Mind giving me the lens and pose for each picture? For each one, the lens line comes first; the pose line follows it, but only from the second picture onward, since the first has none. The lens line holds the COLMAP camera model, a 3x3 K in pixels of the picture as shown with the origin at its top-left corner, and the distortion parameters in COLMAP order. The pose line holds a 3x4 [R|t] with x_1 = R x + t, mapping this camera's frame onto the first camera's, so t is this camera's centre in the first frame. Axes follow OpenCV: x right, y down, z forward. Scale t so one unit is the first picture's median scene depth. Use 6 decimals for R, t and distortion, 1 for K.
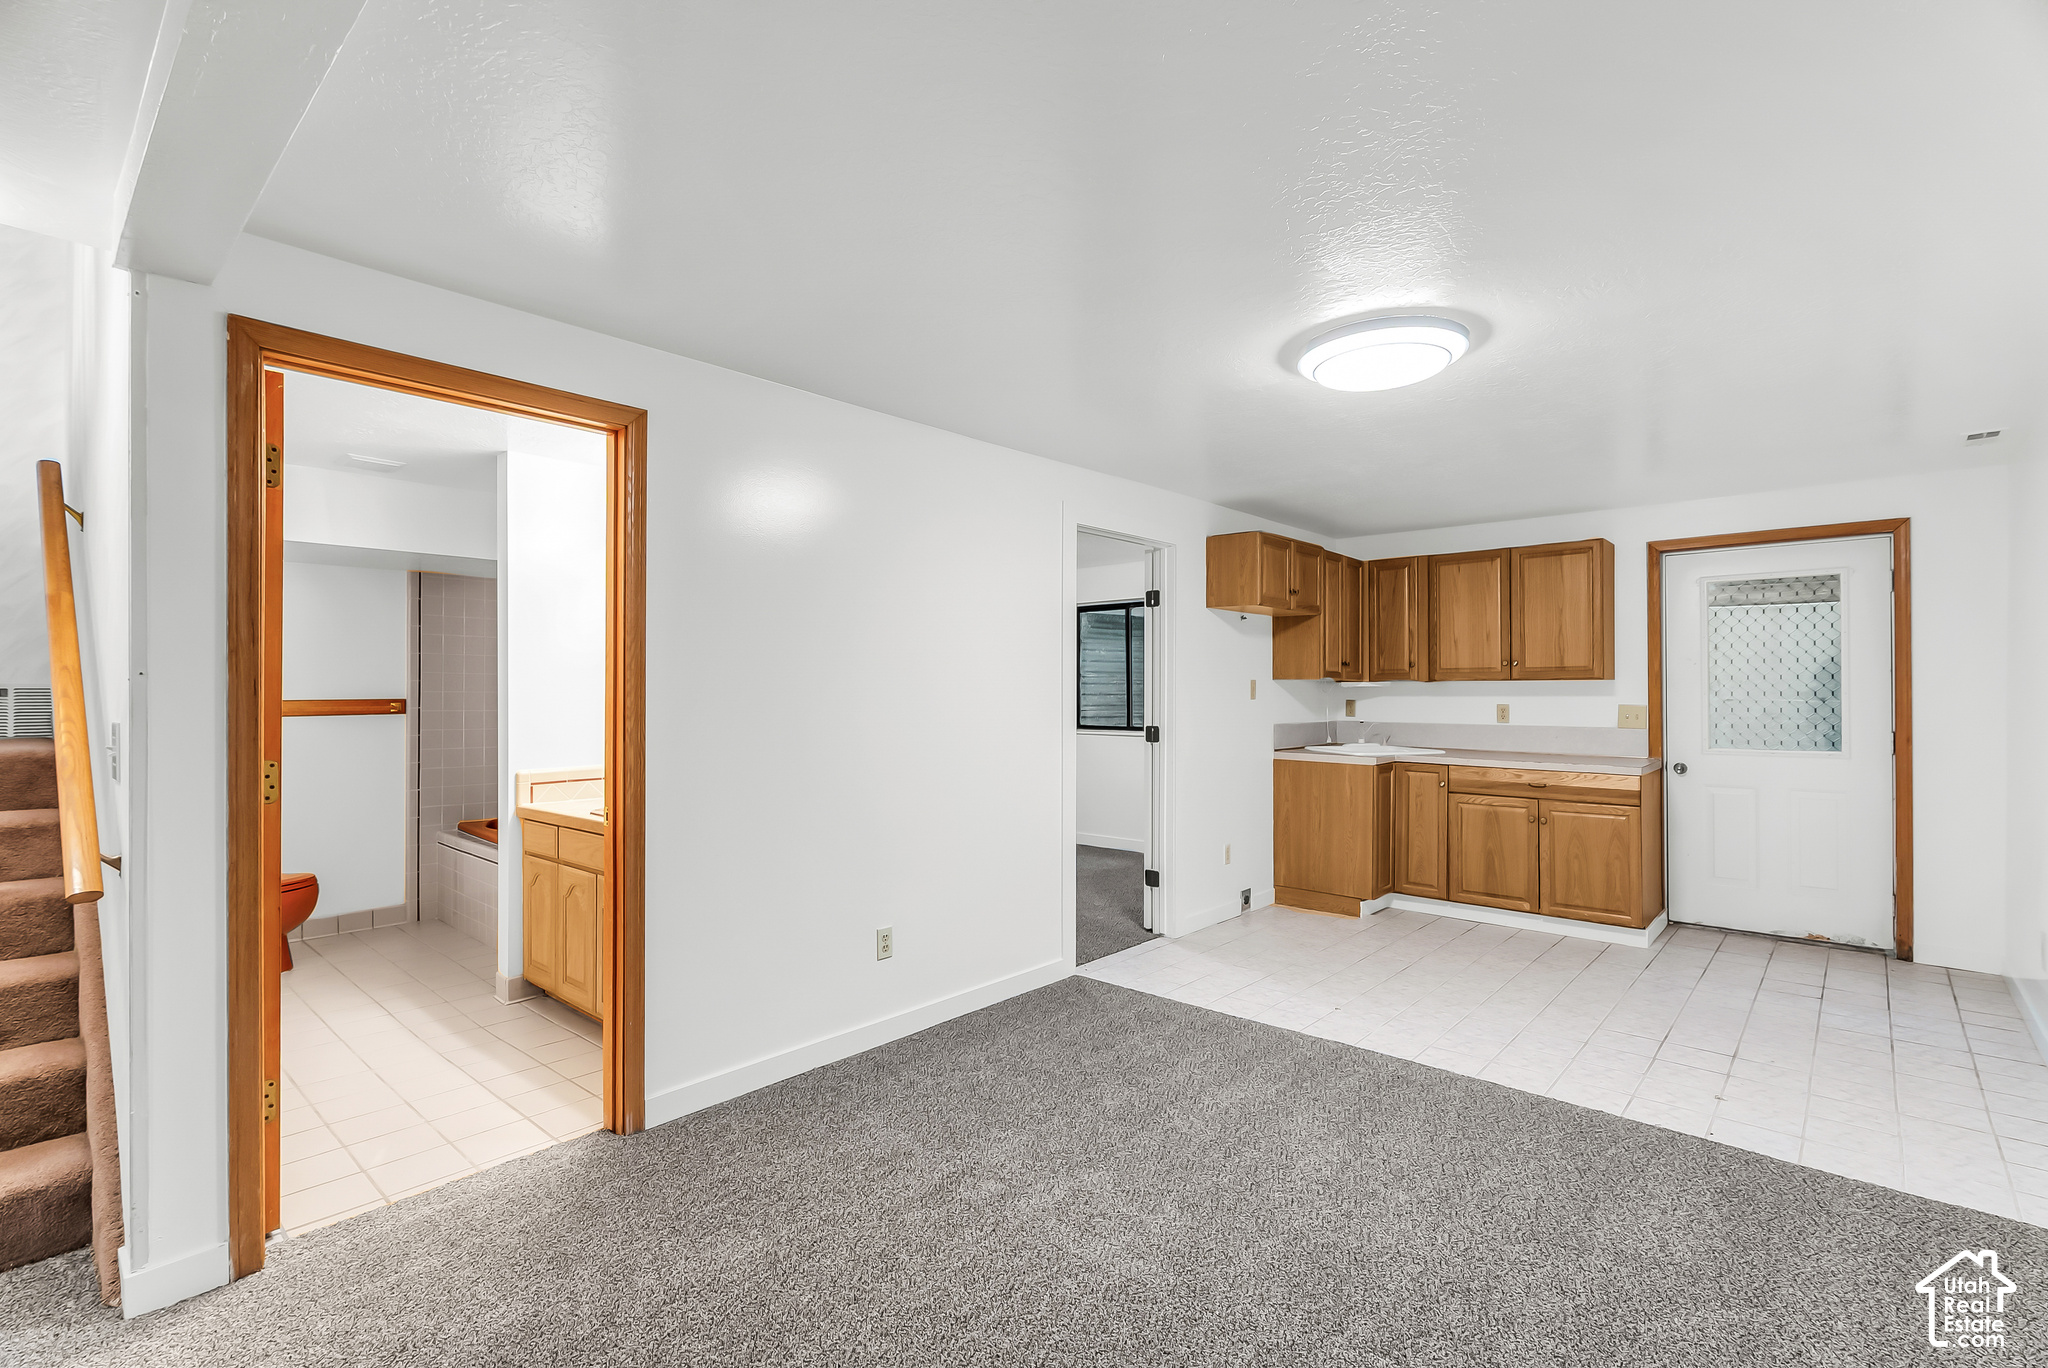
lens RADIAL K [[933.2, 0, 1023.8], [0, 933.2, 690.9], [0, 0, 1]] dist [-0.001501, 0.000530]
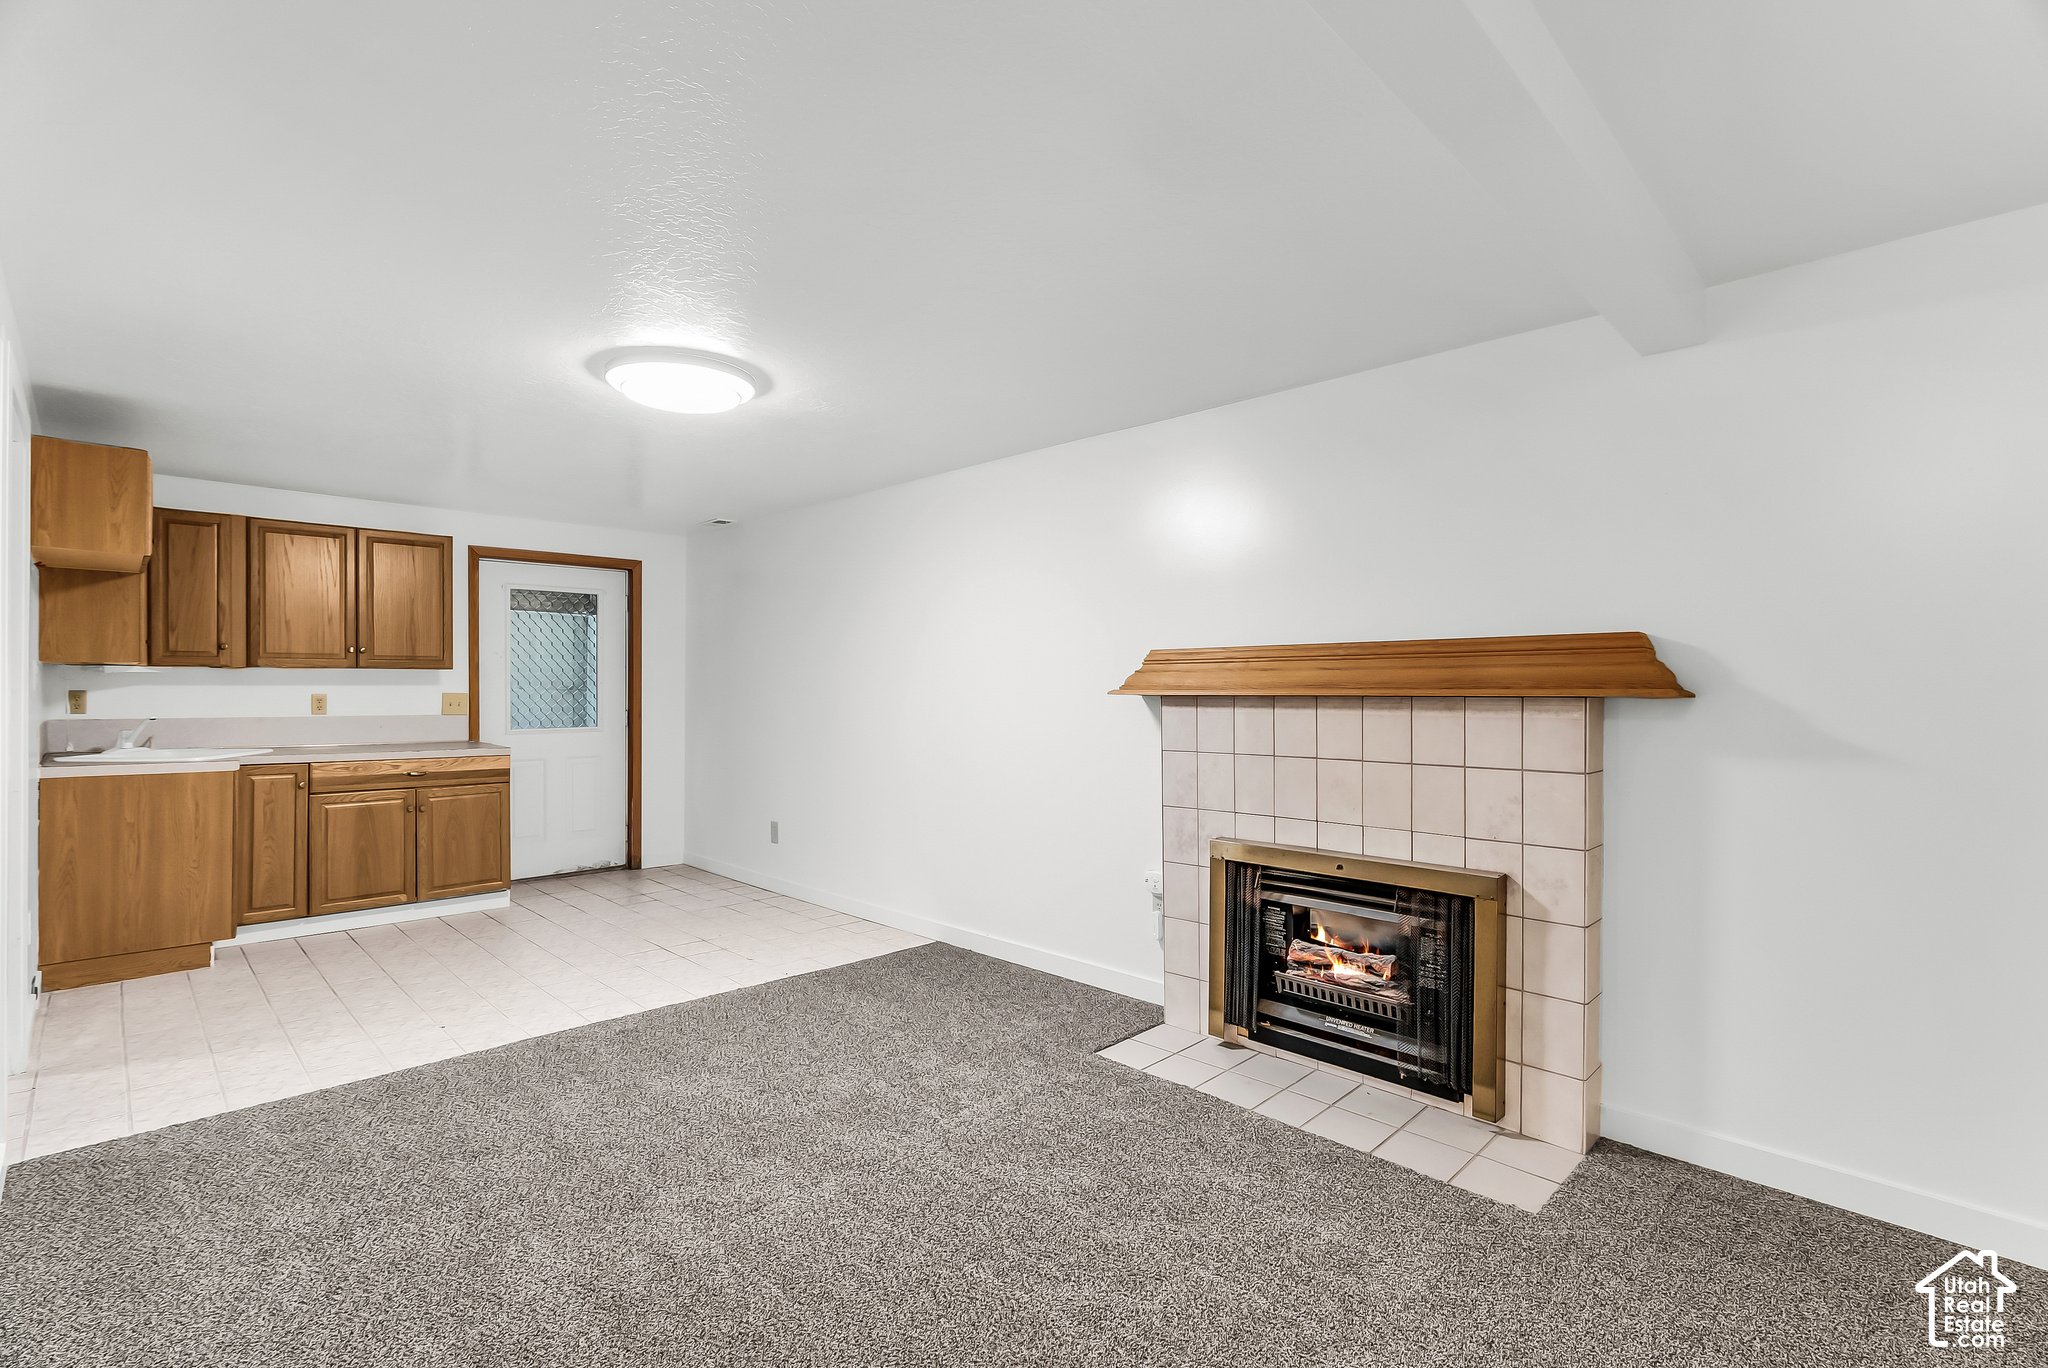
lens RADIAL K [[933.2, 0, 1023.8], [0, 933.2, 690.9], [0, 0, 1]] dist [-0.001501, 0.000530]
pose [[0.058950, -0.004890, 0.998249, -0.403528], [-0.004903, 0.999975, 0.005187, 0.003601], [-0.998249, -0.005200, 0.058924, 0.285827]]
